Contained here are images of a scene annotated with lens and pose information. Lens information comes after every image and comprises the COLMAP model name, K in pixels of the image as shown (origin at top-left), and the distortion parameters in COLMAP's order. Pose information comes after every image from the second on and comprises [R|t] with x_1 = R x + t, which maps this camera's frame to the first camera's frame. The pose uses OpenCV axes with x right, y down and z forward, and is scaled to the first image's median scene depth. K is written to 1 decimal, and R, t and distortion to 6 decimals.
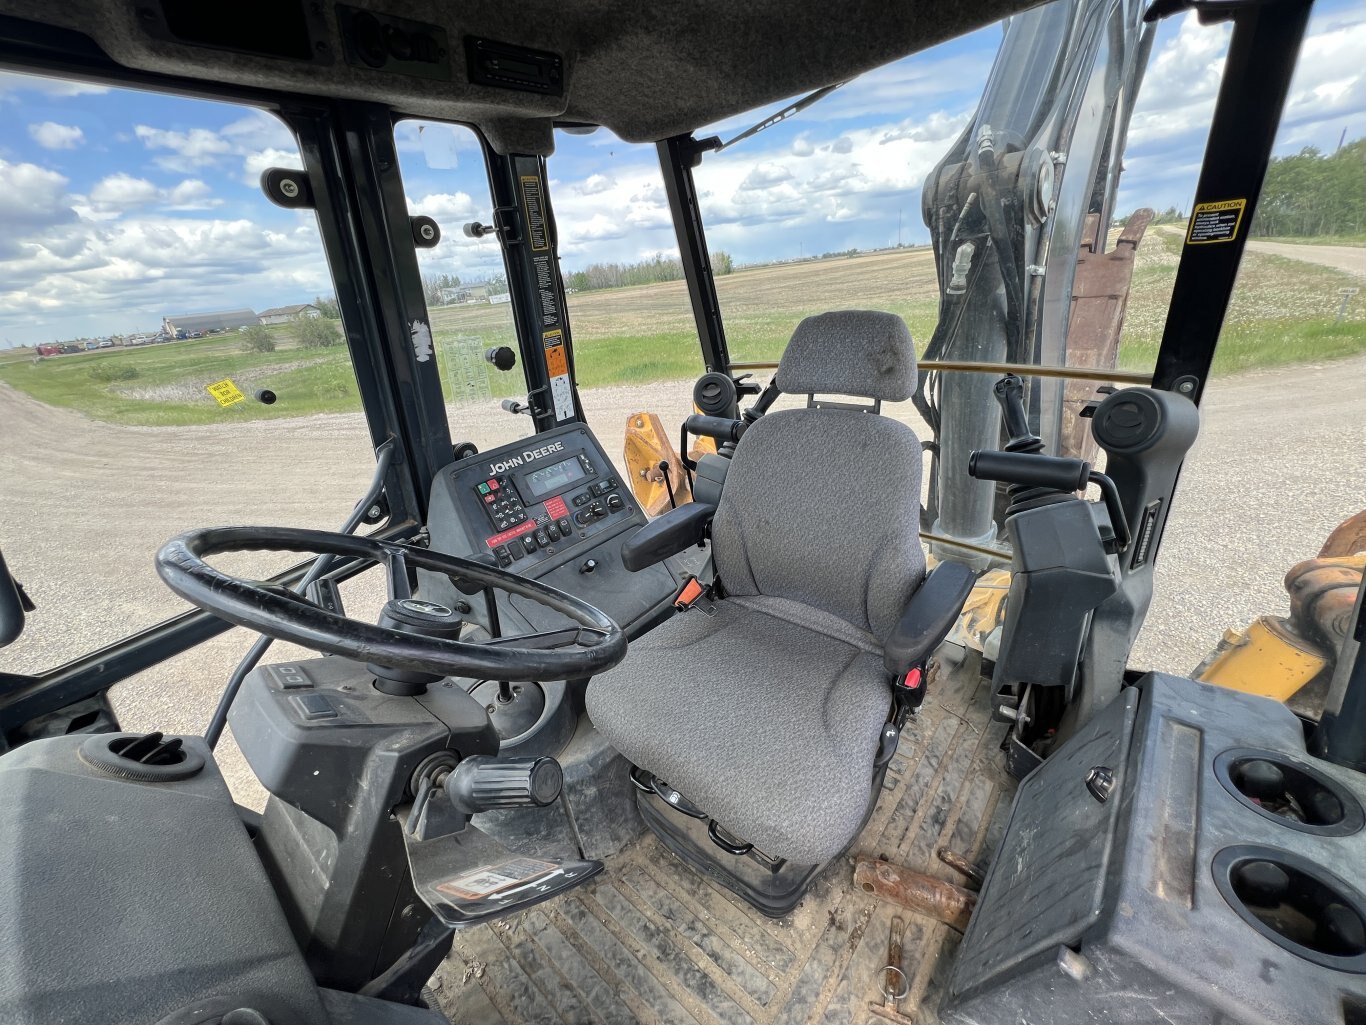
lens RADIAL K [[559.4, 0, 683.0], [0, 559.4, 512.5], [0, 0, 1]] dist [0.001095, 0.000555]
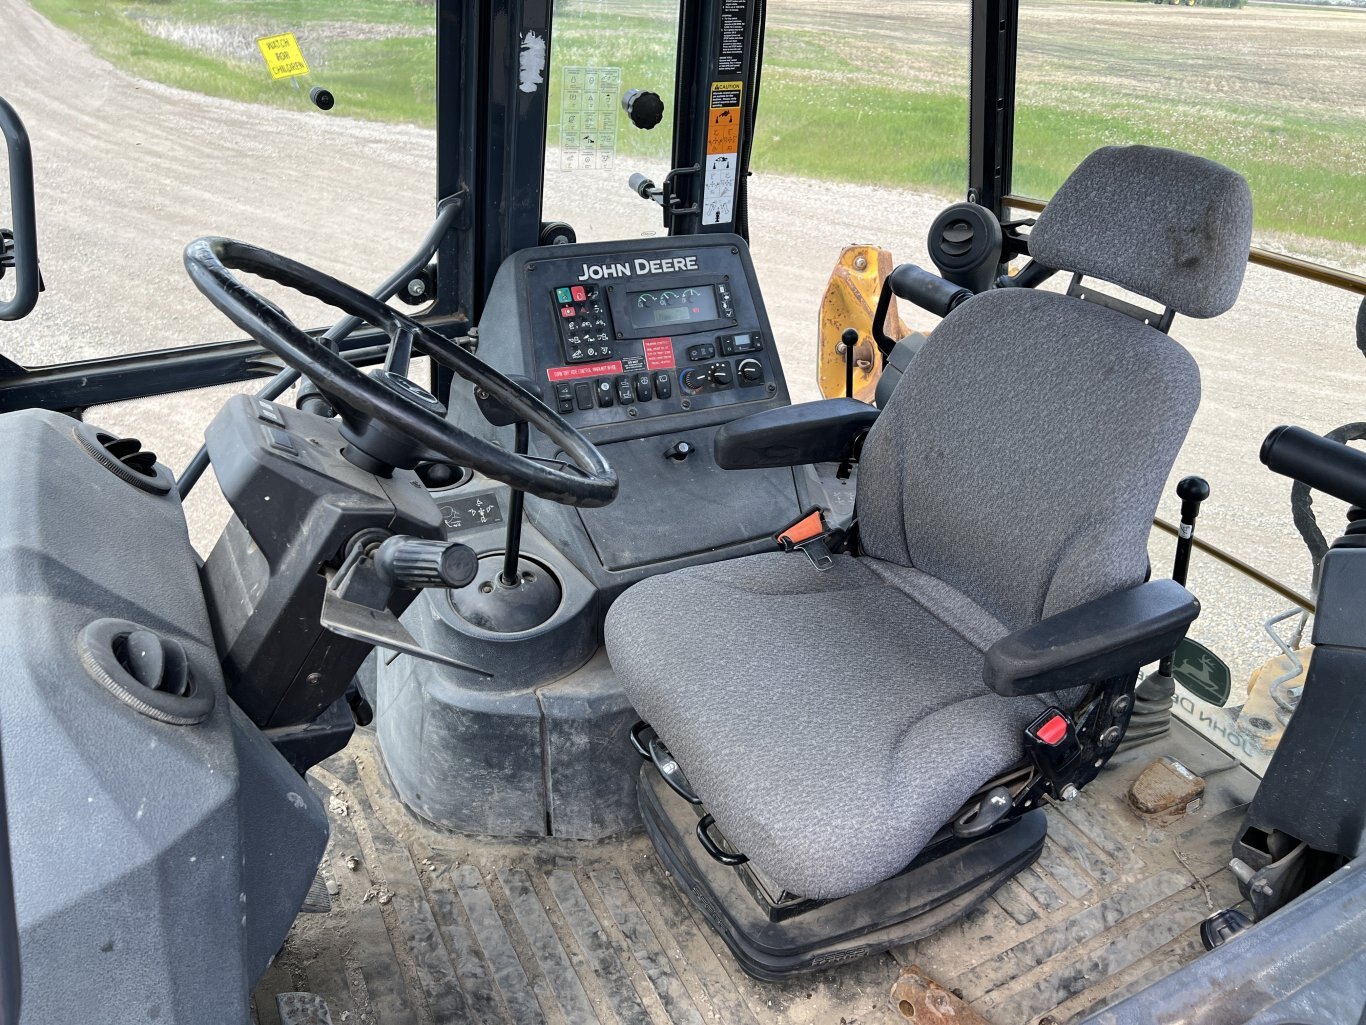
lens RADIAL K [[1016.5, 0, 683.0], [0, 1016.5, 512.5], [0, 0, 1]] dist [0.075330, -0.099854]
pose [[0.925850, 0.297426, -0.233111, 0.161360], [-0.274834, 0.953355, 0.124822, 0.015362], [0.259362, -0.051500, 0.964406, -0.200390]]
